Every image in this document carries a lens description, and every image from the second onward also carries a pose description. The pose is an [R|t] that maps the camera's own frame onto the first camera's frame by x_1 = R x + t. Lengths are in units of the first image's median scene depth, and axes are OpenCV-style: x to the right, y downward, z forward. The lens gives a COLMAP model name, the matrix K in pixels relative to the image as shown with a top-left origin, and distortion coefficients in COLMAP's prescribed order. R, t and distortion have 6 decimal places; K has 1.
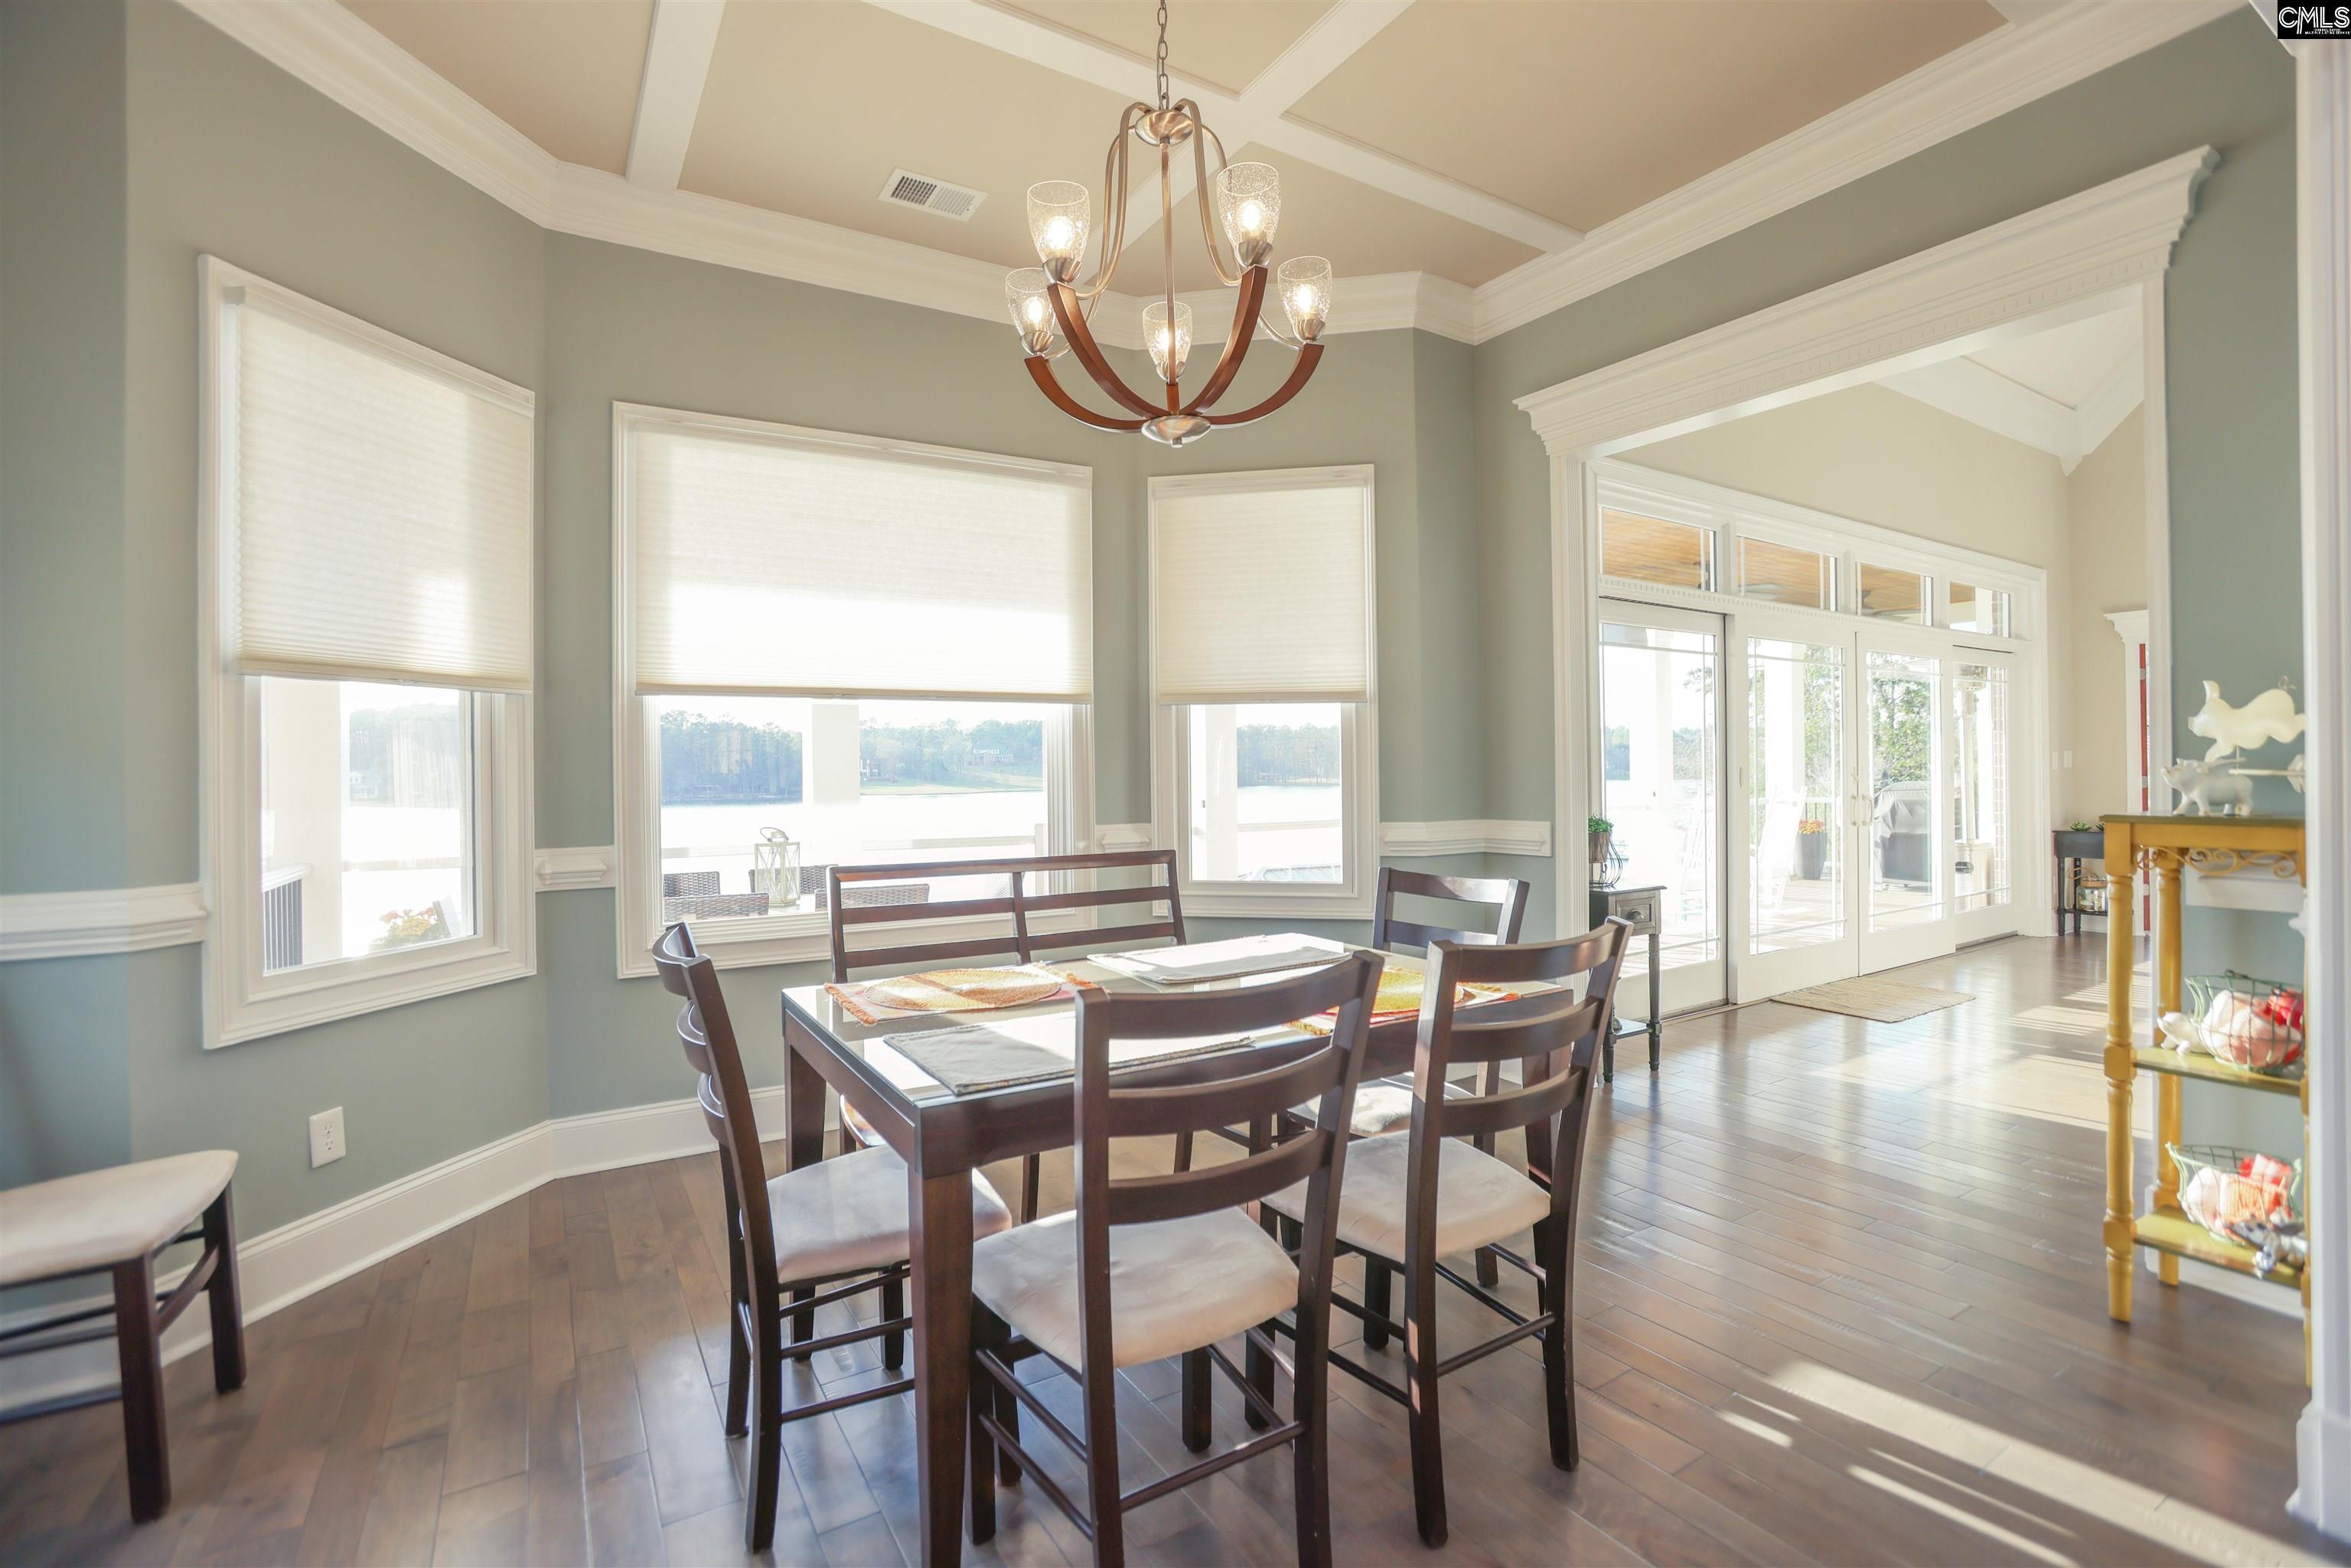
lens RADIAL K [[1063.6, 0, 1187.2], [0, 1063.6, 777.2], [0, 0, 1]] dist [-0.032082, 0.005973]
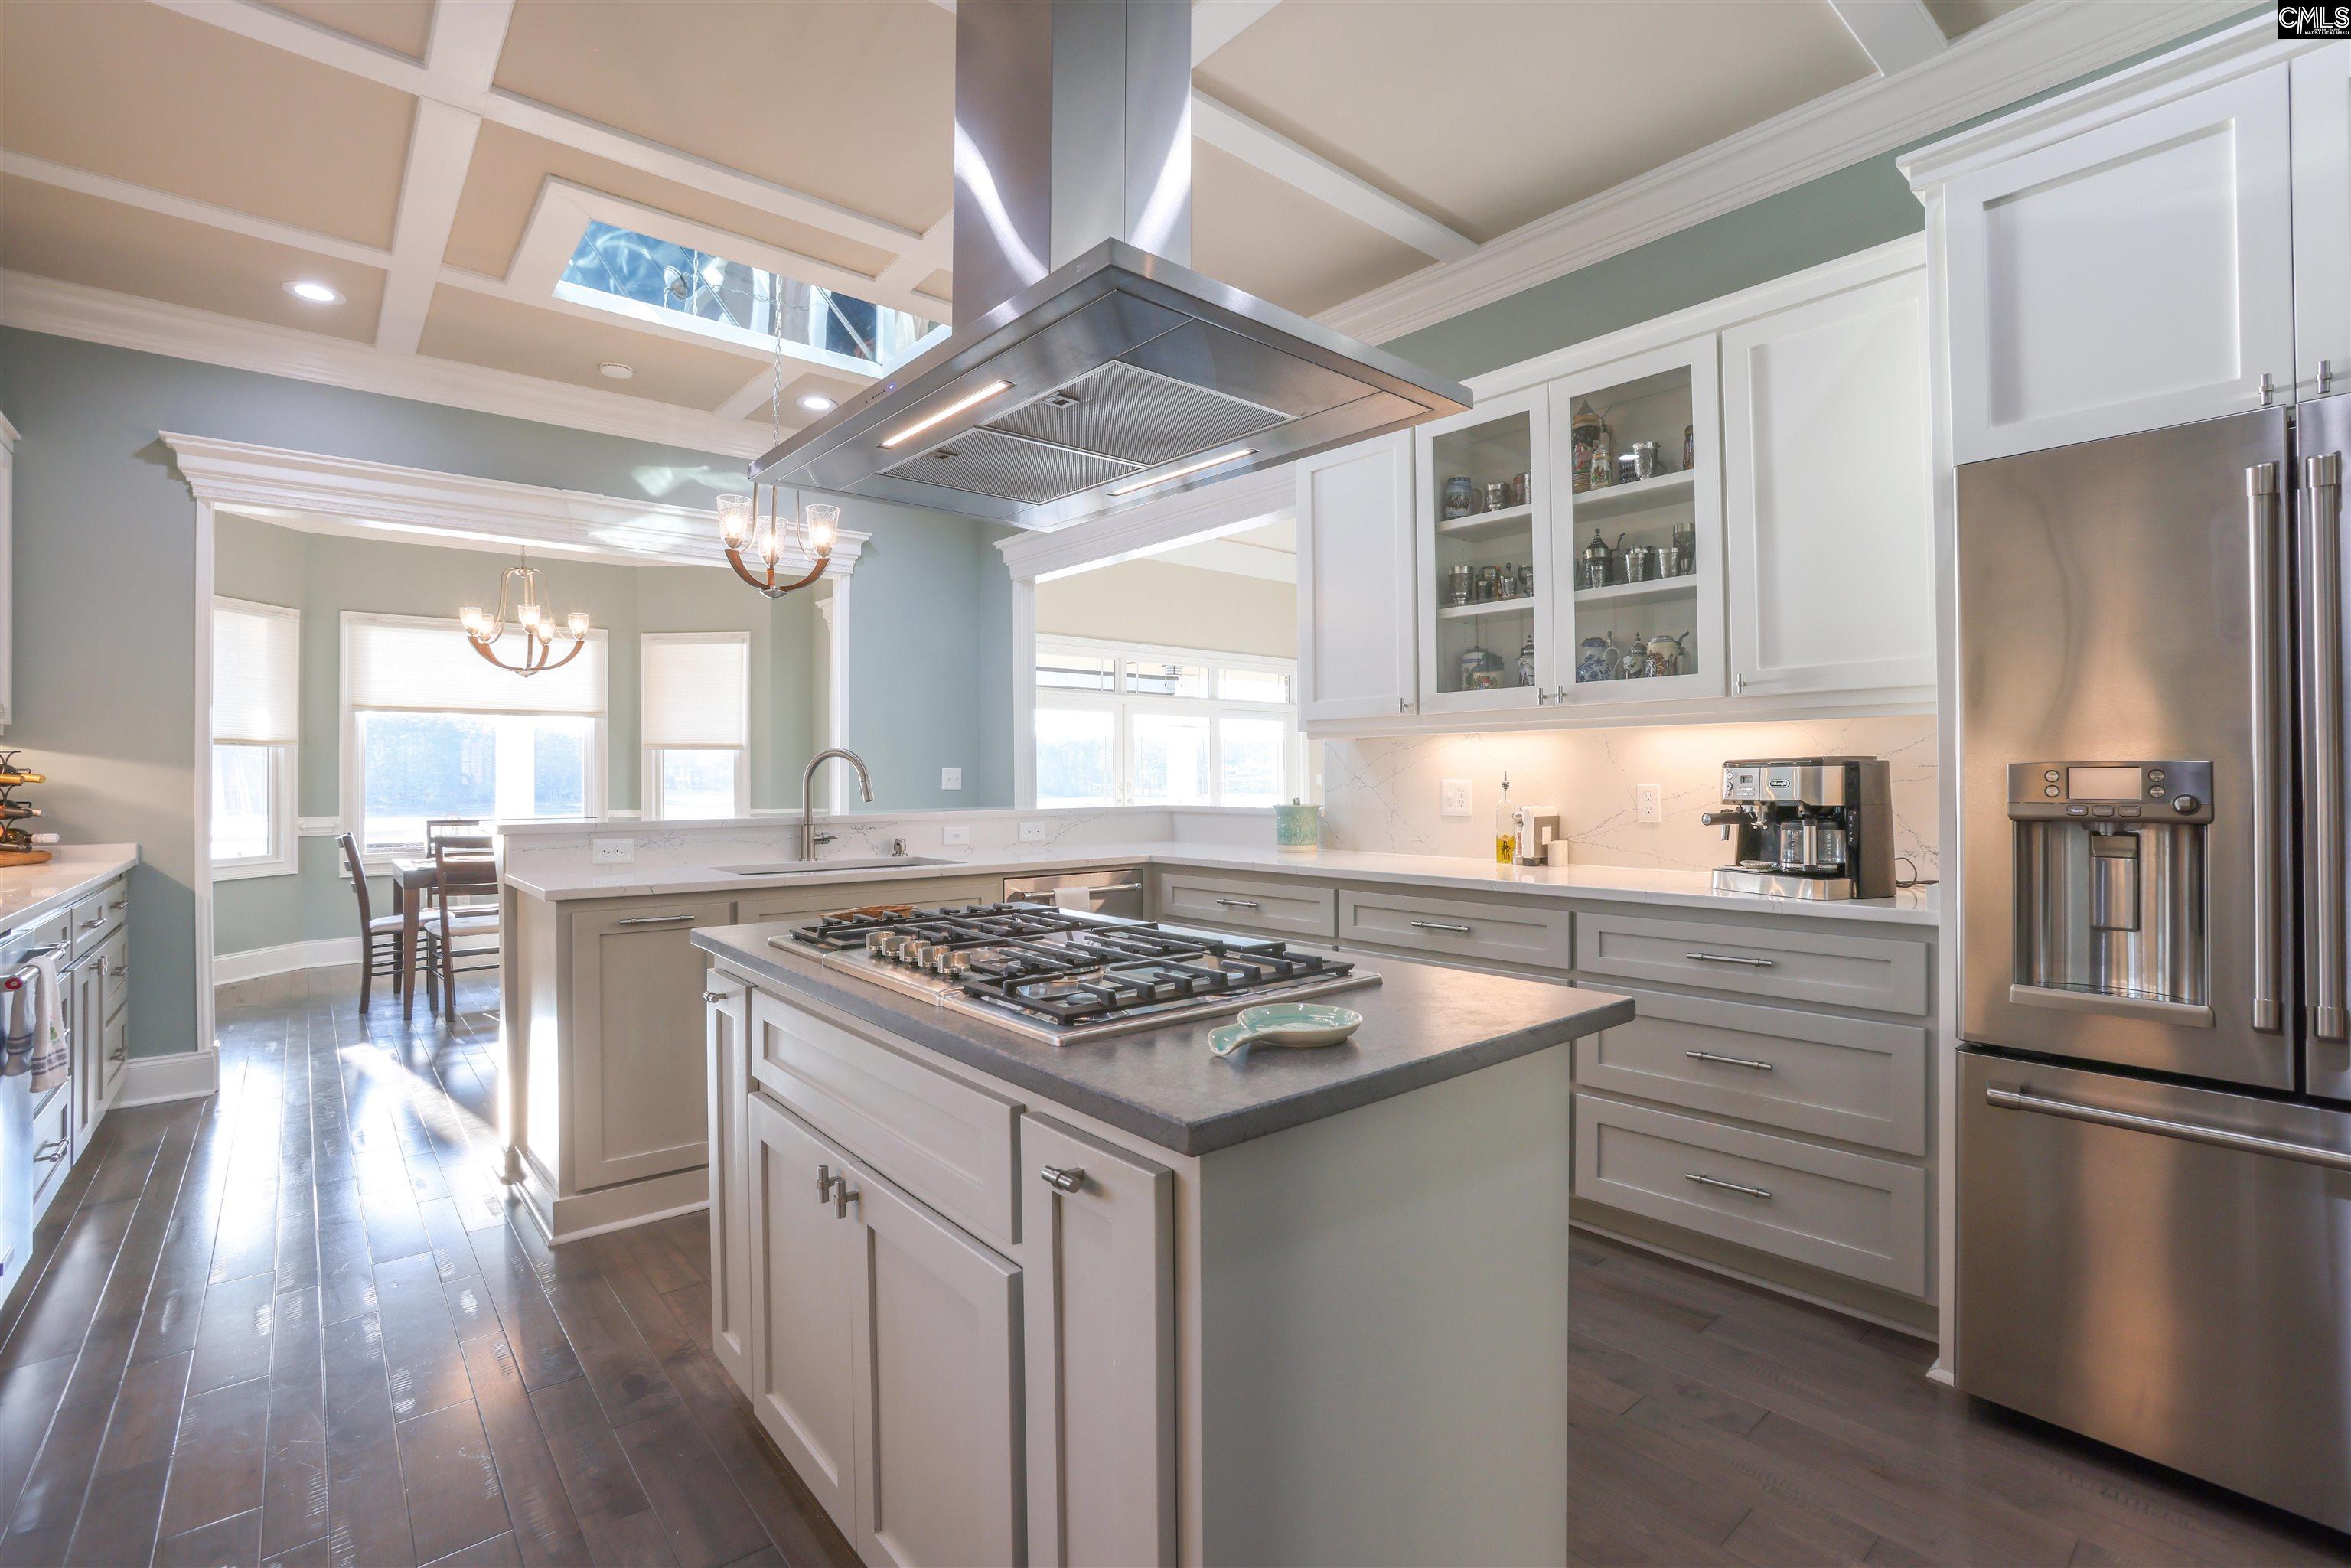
lens RADIAL K [[1063.6, 0, 1168.9], [0, 1063.6, 775.0], [0, 0, 1]] dist [-0.032082, 0.005973]
pose [[0.989598, 0.005978, 0.143734, 0.680171], [-0.004209, 0.999912, -0.012607, -0.000213], [-0.143797, 0.011871, 0.989536, -1.113466]]
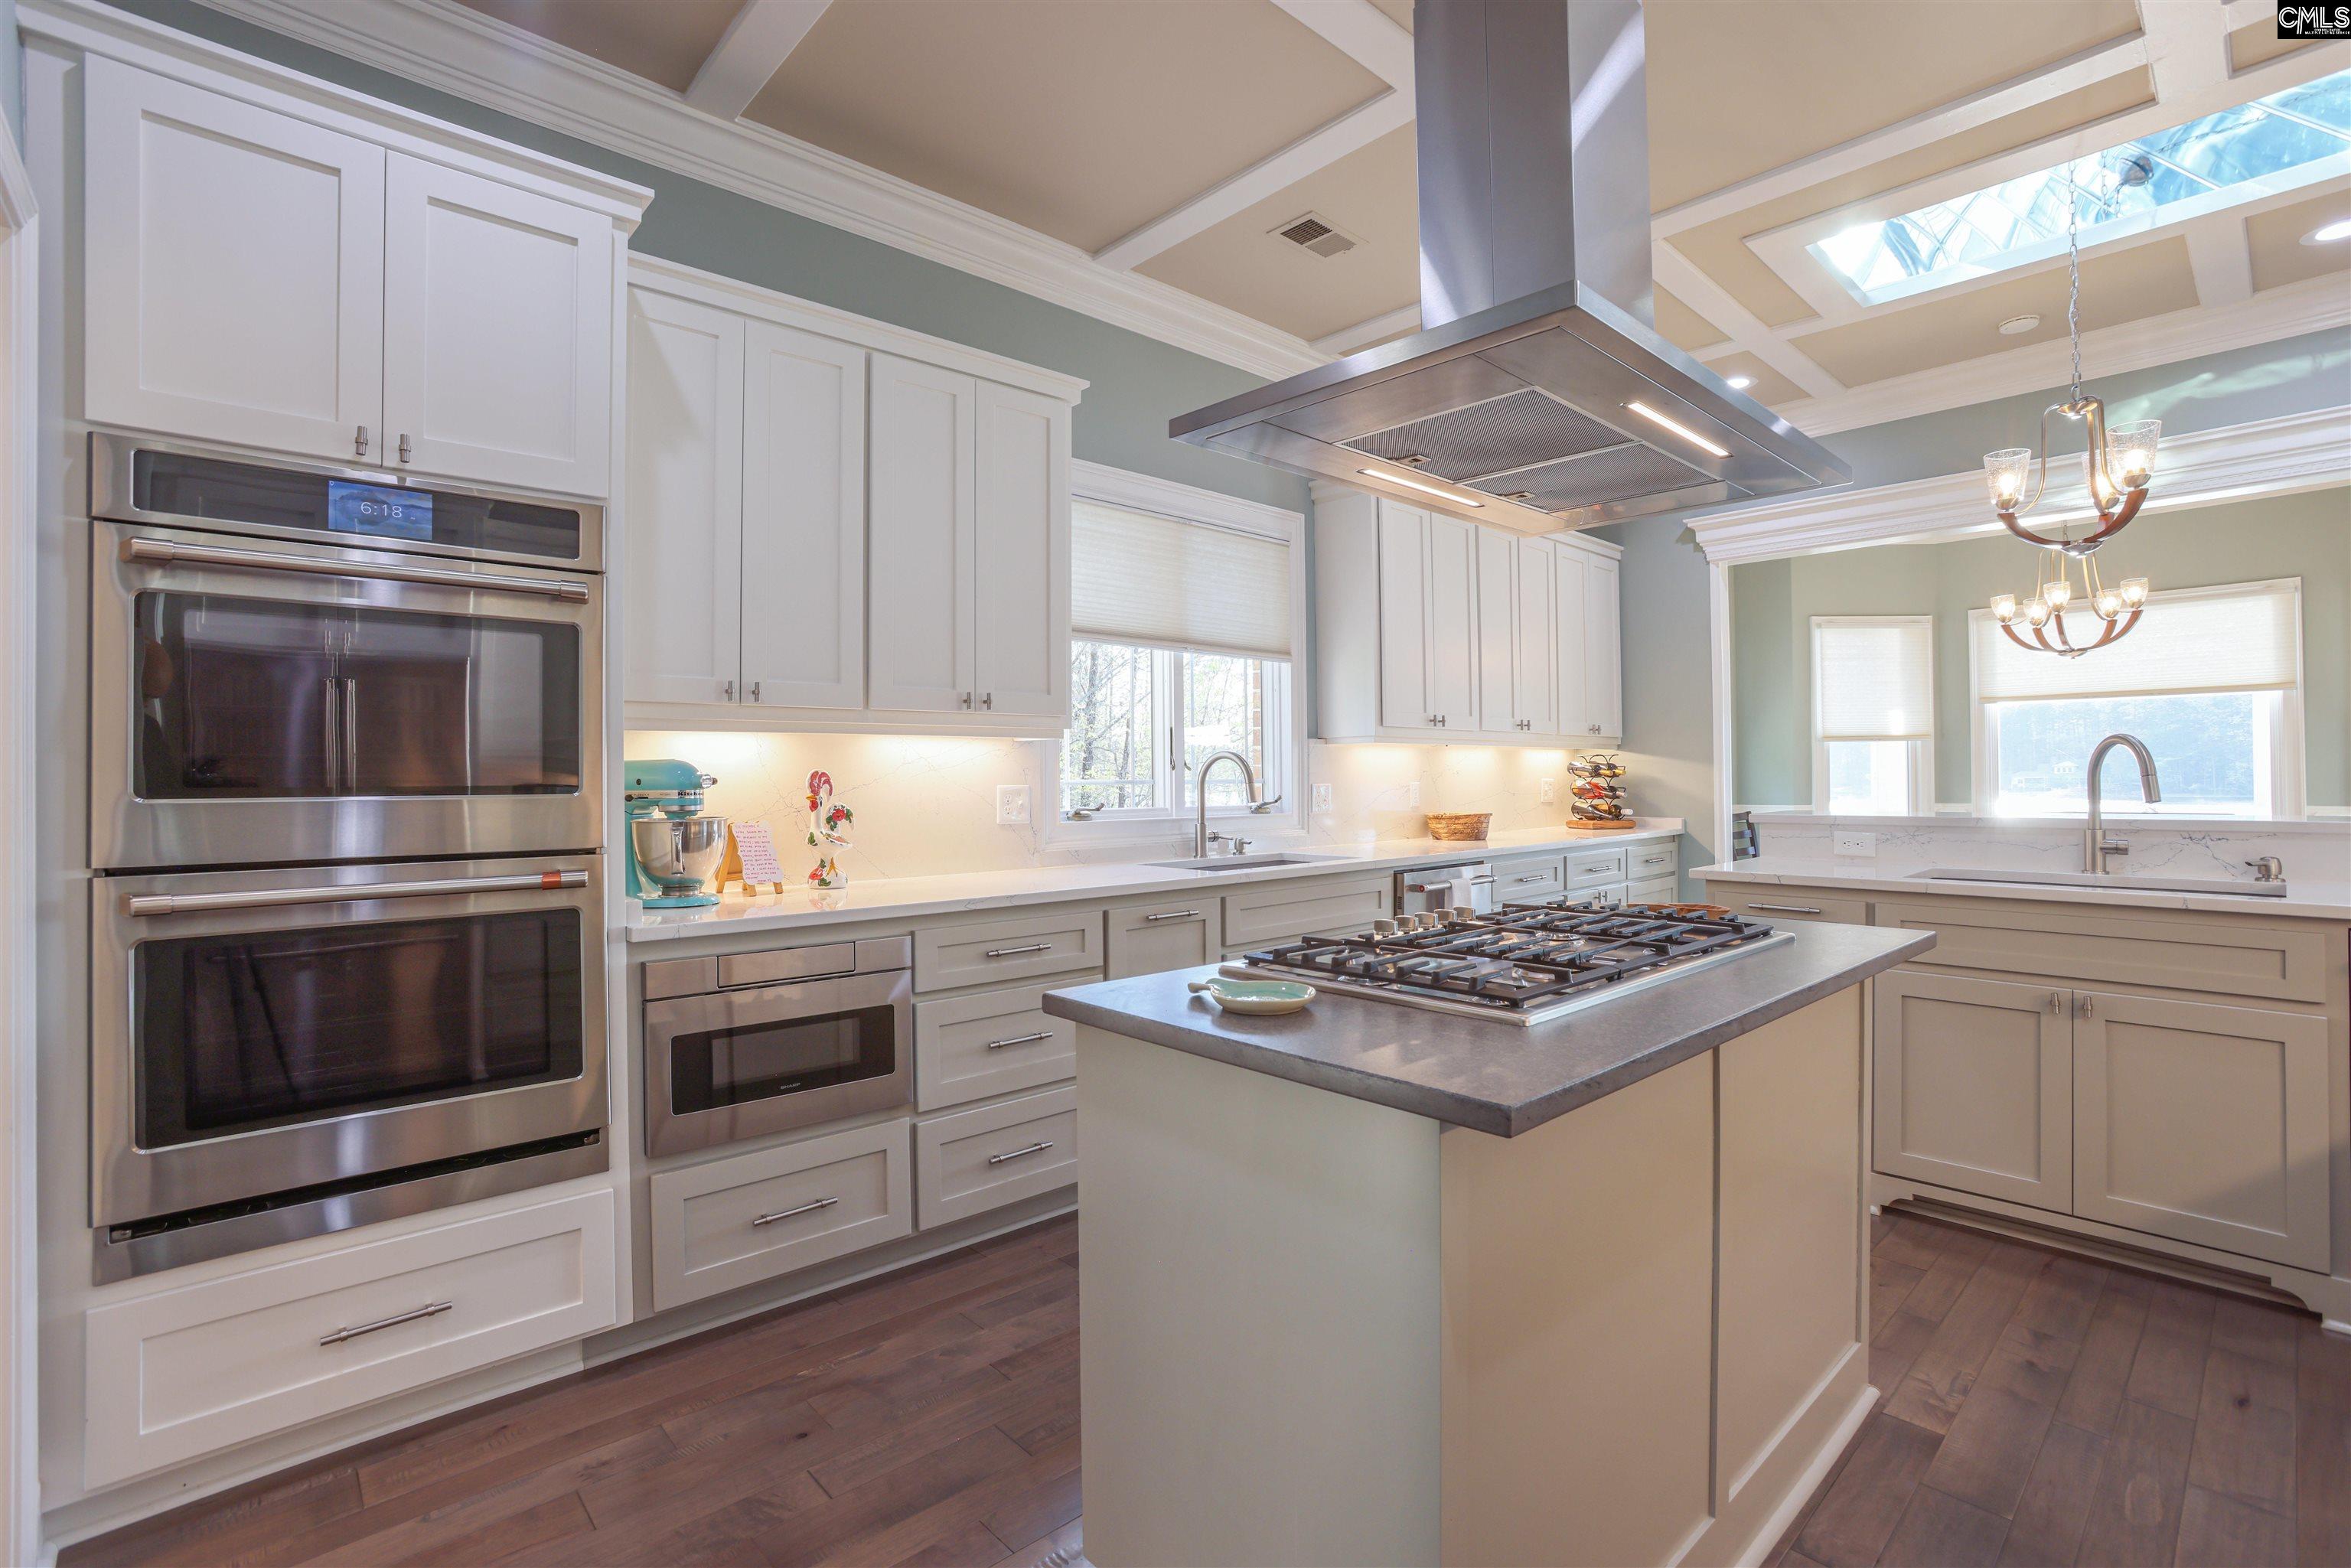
lens RADIAL K [[1063.6, 0, 1185.0], [0, 1063.6, 773.6], [0, 0, 1]] dist [-0.032082, 0.005973]
pose [[0.194075, 0.005631, -0.980970, 1.108215], [-0.001497, 0.999984, 0.005444, -0.009577], [0.980985, 0.000412, 0.194081, -0.913520]]
